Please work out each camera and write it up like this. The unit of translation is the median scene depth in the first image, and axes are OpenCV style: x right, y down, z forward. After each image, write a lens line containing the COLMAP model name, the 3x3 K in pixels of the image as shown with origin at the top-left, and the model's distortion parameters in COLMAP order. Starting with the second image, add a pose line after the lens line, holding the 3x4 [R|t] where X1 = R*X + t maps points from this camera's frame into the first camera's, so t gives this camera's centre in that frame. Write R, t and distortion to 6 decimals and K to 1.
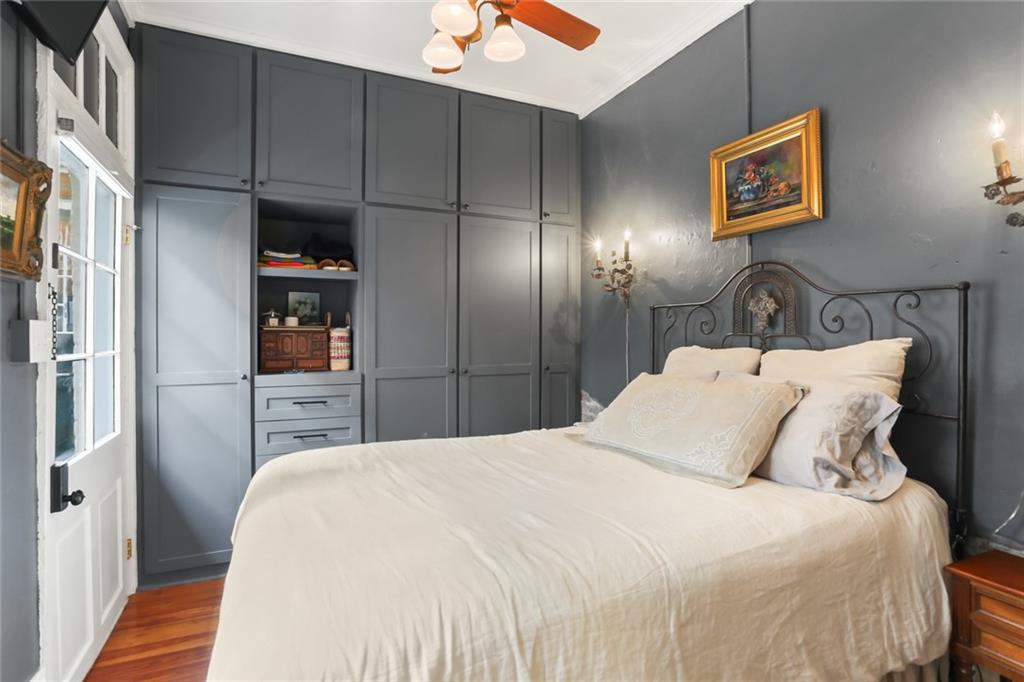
lens RADIAL K [[520.7, 0, 512.0], [0, 520.7, 341.0], [0, 0, 1]] dist [-0.001330, -0.000384]
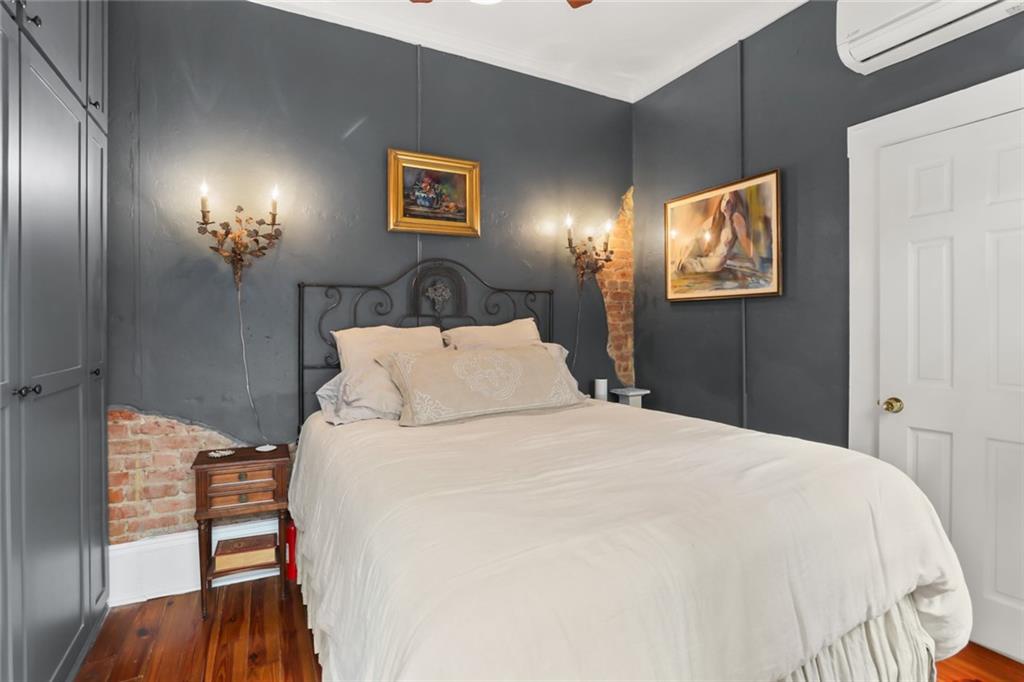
lens RADIAL K [[520.7, 0, 512.0], [0, 520.7, 341.0], [0, 0, 1]] dist [-0.001330, -0.000384]
pose [[-0.037908, -0.032884, 0.998740, -0.792438], [0.019954, 0.999234, 0.033658, 0.010077], [-0.999082, 0.021205, -0.037223, 0.849850]]
